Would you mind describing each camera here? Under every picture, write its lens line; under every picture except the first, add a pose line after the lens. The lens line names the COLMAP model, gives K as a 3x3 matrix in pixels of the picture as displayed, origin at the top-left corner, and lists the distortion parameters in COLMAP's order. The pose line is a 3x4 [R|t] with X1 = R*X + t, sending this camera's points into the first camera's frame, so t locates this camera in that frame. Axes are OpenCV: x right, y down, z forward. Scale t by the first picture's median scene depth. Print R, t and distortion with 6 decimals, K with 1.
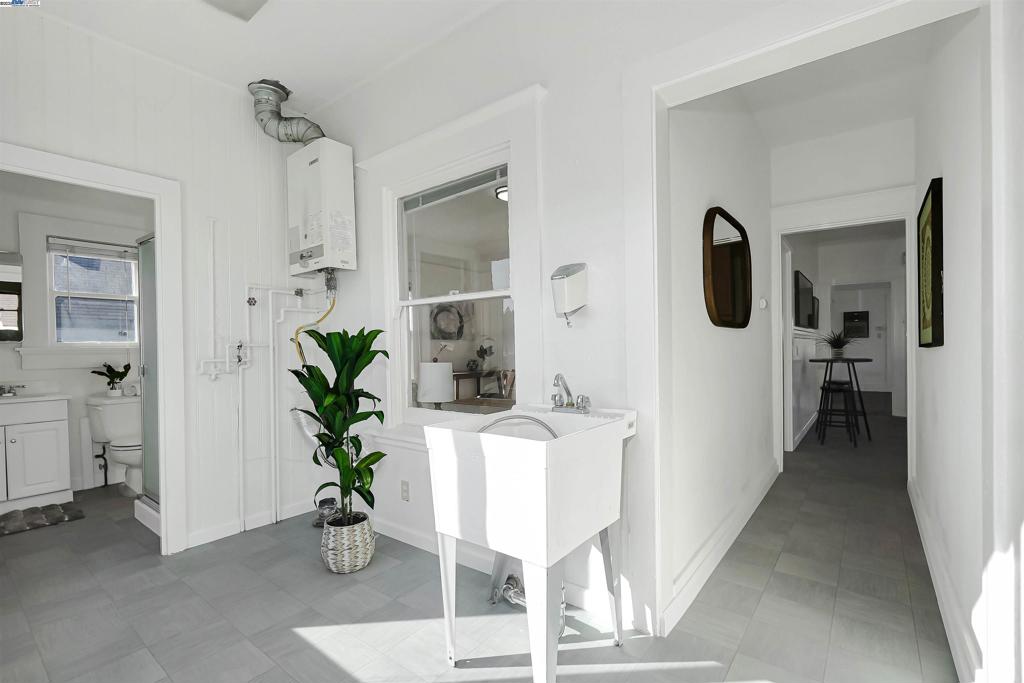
lens RADIAL K [[451.2, 0, 518.7], [0, 451.2, 352.3], [0, 0, 1]] dist [-0.011343, 0.003354]
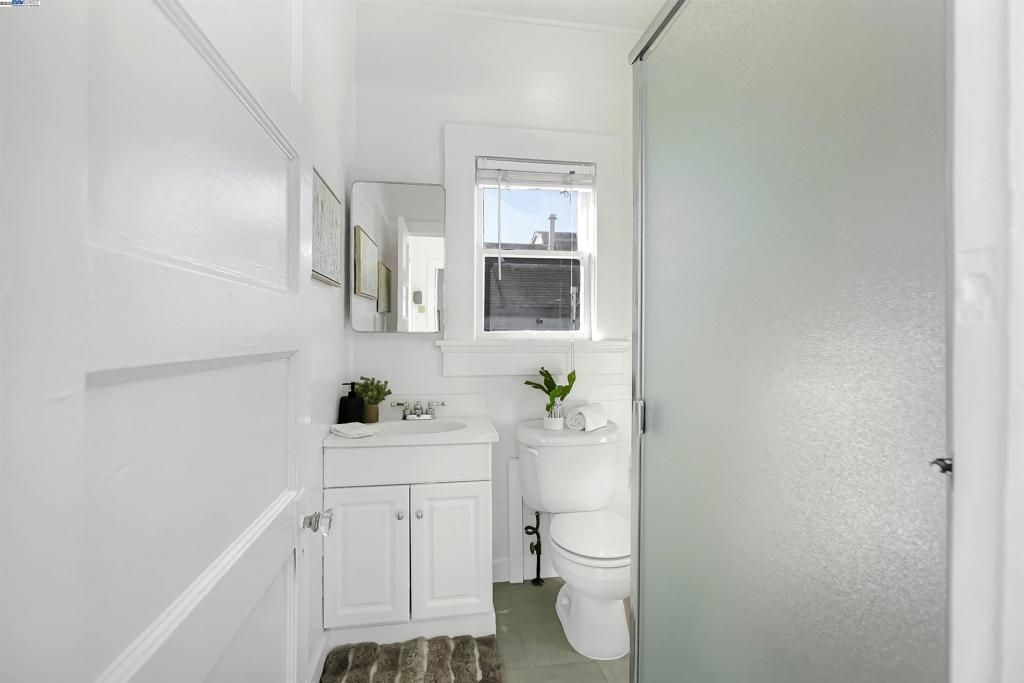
lens RADIAL K [[451.2, 0, 511.9], [0, 451.2, 337.7], [0, 0, 1]] dist [-0.011343, 0.003354]
pose [[0.721599, 0.017154, -0.692098, -0.551054], [-0.021132, 0.999773, 0.002747, -0.016193], [0.691988, 0.012644, 0.721798, 0.554583]]
